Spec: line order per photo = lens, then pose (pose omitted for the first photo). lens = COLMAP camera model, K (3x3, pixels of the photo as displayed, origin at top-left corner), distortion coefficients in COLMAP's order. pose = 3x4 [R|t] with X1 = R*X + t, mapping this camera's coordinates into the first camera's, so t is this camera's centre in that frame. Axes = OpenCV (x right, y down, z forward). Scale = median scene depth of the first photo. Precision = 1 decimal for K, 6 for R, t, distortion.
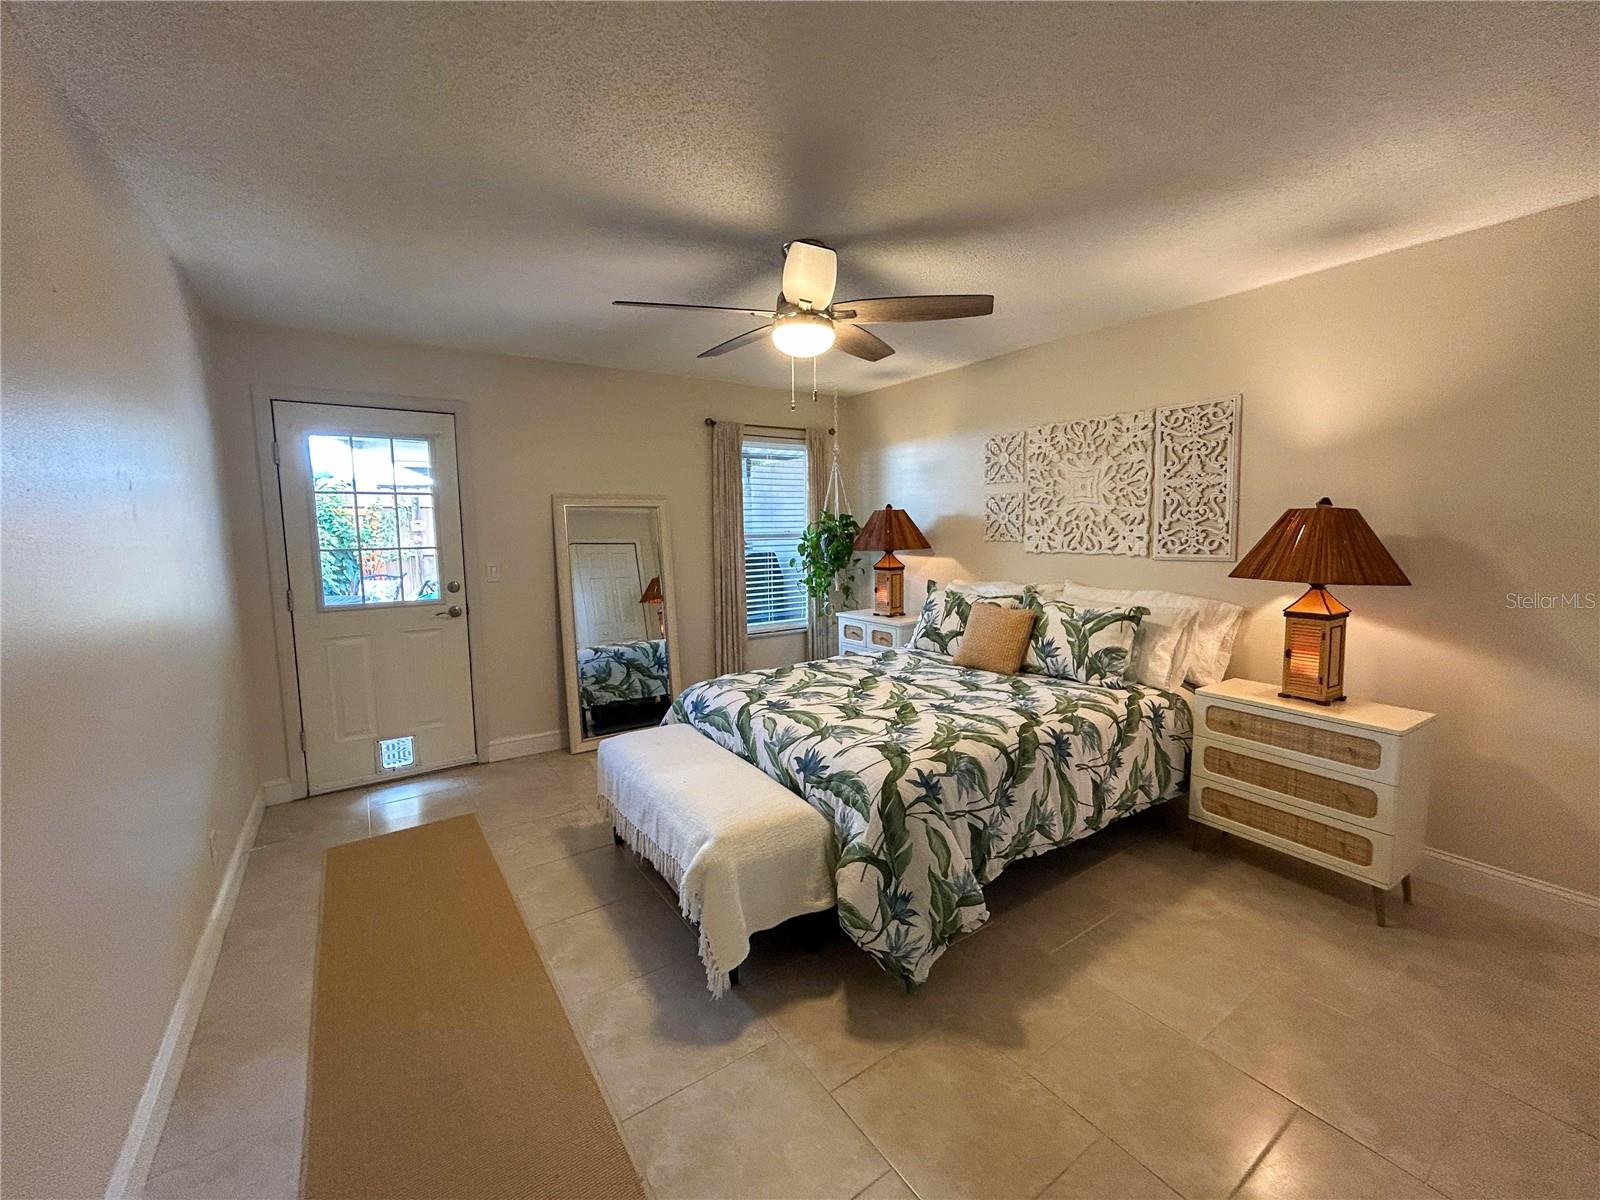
lens RADIAL K [[648.7, 0, 798.1], [0, 648.7, 598.4], [0, 0, 1]] dist [-0.005016, 0.001981]
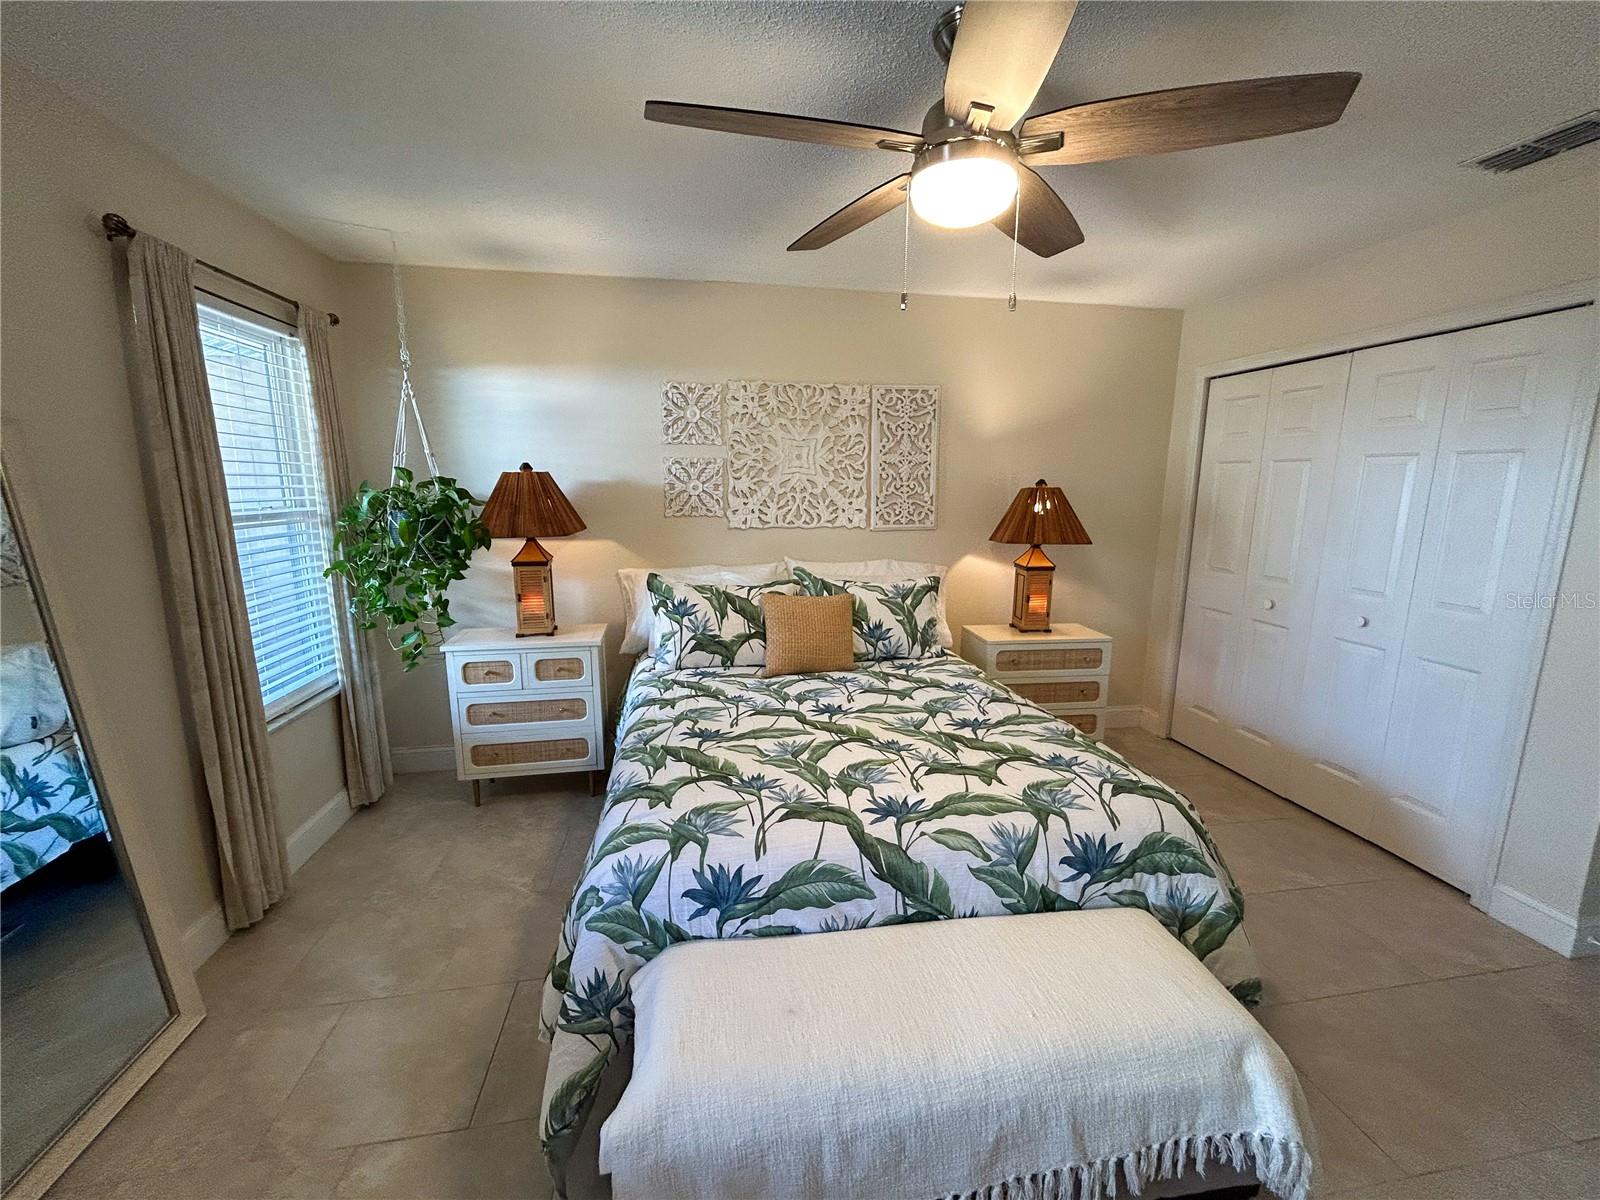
lens RADIAL K [[648.7, 0, 798.7], [0, 648.7, 598.8], [0, 0, 1]] dist [-0.005016, 0.001981]
pose [[0.419161, -0.147405, 0.895866, -0.483057], [0.091701, 0.988560, 0.119752, -0.090358], [-0.903269, 0.031956, 0.427883, 0.679205]]
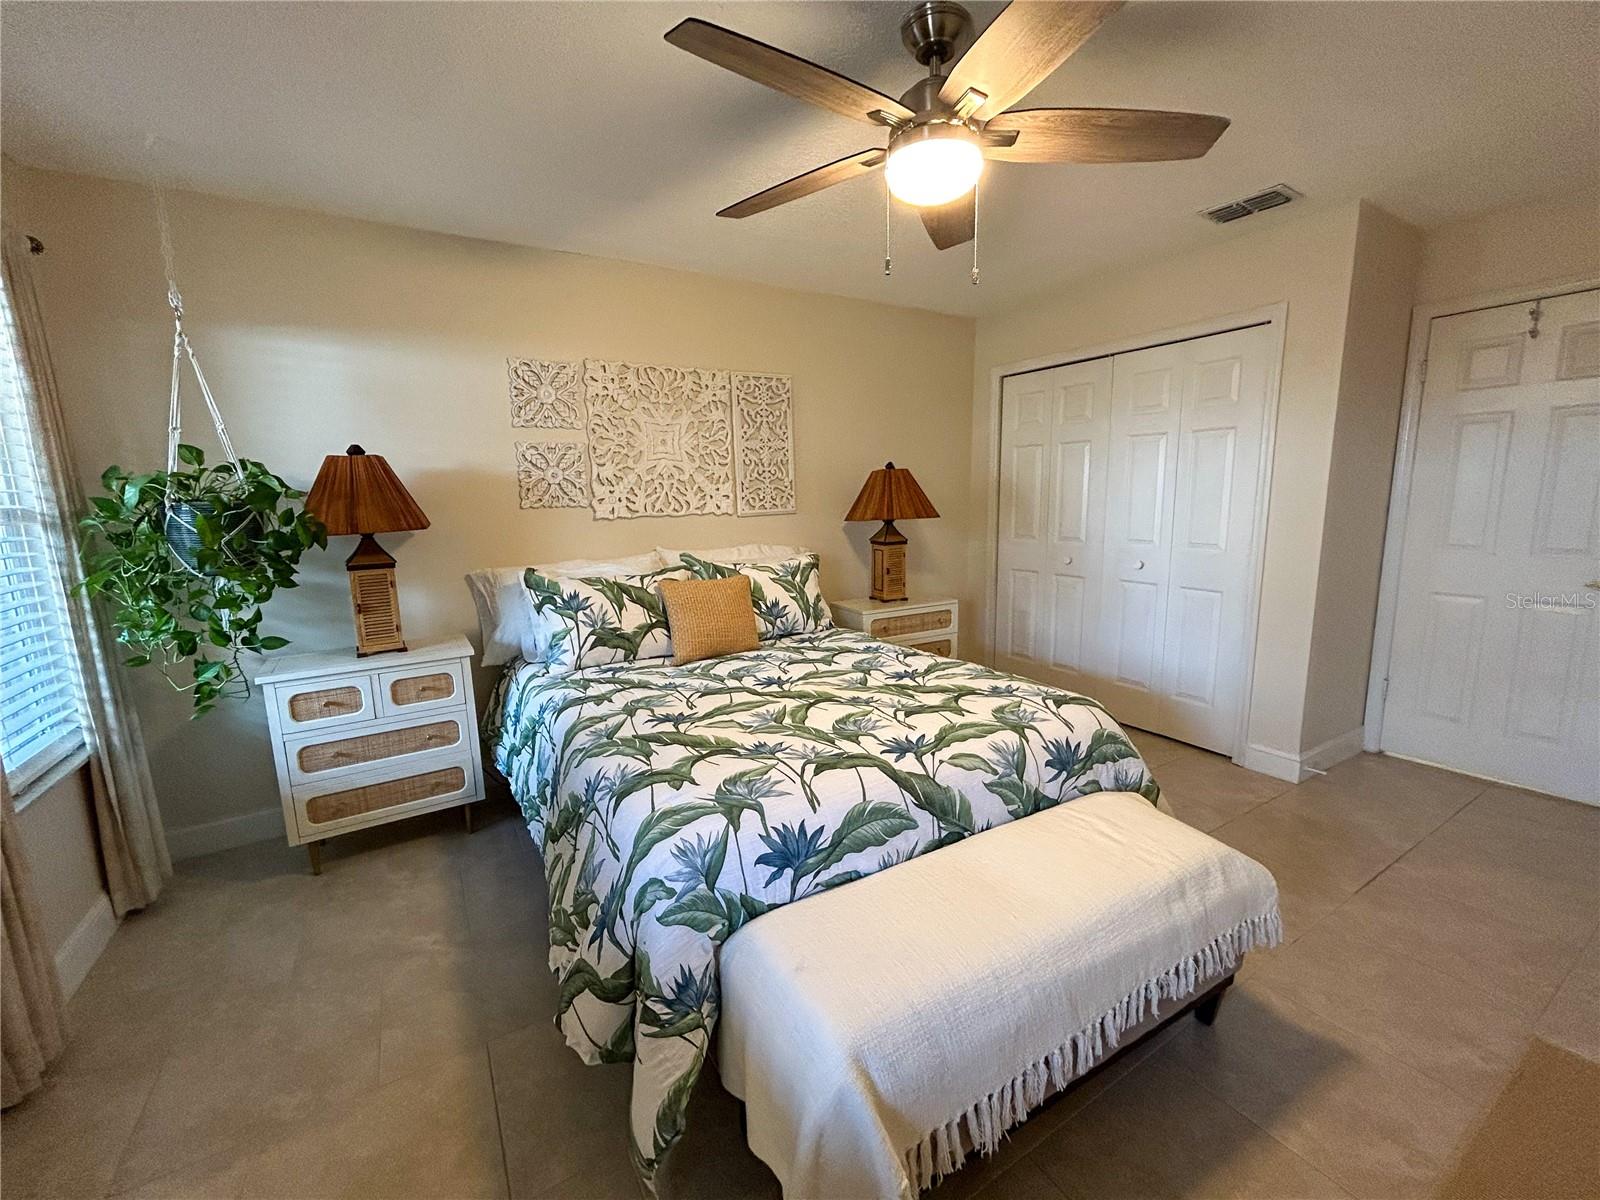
lens RADIAL K [[648.7, 0, 800.6], [0, 648.7, 597.8], [0, 0, 1]] dist [-0.005016, 0.001981]
pose [[0.058206, -0.152527, 0.986584, -0.536271], [0.133861, 0.980527, 0.143693, -0.070170], [-0.989289, 0.123702, 0.077491, 0.860924]]
